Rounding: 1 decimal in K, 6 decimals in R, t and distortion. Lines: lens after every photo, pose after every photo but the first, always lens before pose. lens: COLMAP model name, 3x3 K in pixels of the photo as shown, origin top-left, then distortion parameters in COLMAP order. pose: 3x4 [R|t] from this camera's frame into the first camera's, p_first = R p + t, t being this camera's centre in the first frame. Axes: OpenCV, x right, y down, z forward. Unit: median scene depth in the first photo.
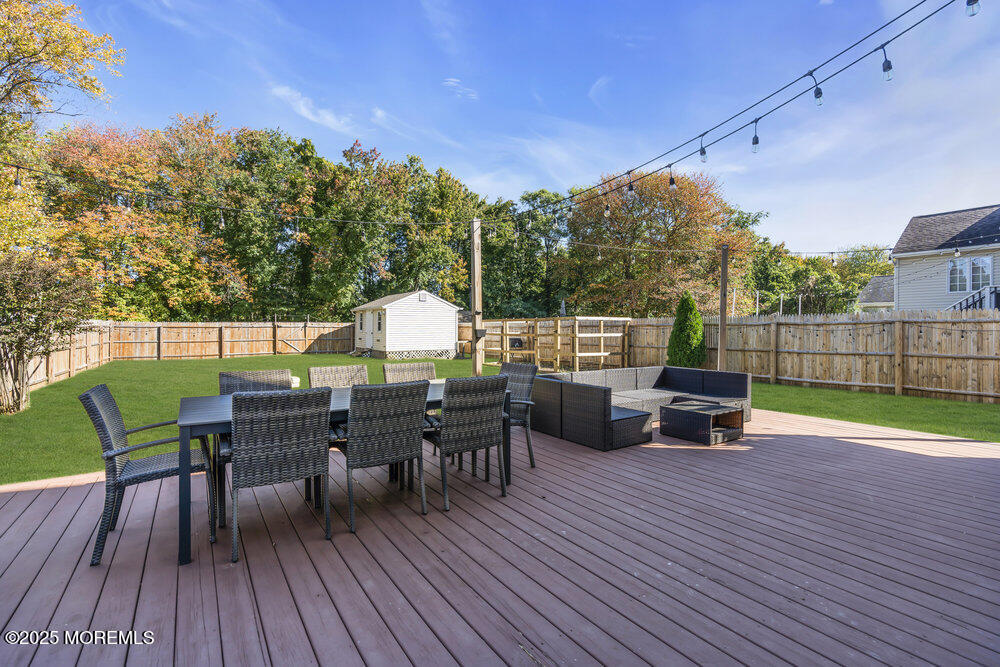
lens RADIAL K [[454.1, 0, 498.7], [0, 454.1, 330.4], [0, 0, 1]] dist [-0.003490, 0.000501]
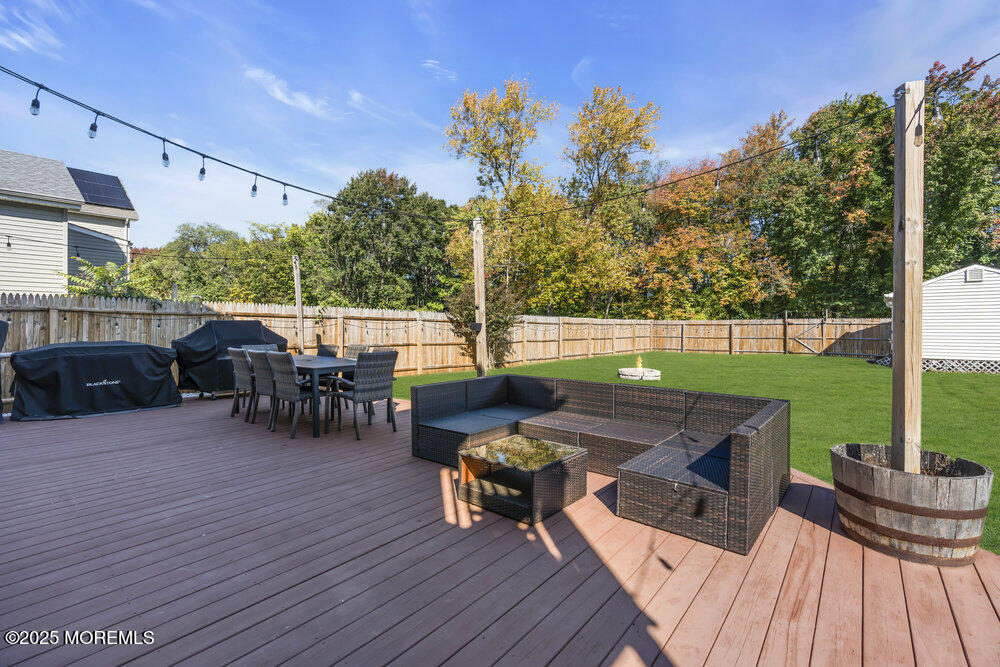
lens RADIAL K [[453.0, 0, 498.7], [0, 453.0, 324.4], [0, 0, 1]] dist [-0.002139, 0.000886]
pose [[0.286273, -0.004648, -0.958137, 0.215834], [-0.004343, 0.999972, -0.006149, 0.001205], [0.958138, 0.005921, 0.286245, 0.168705]]
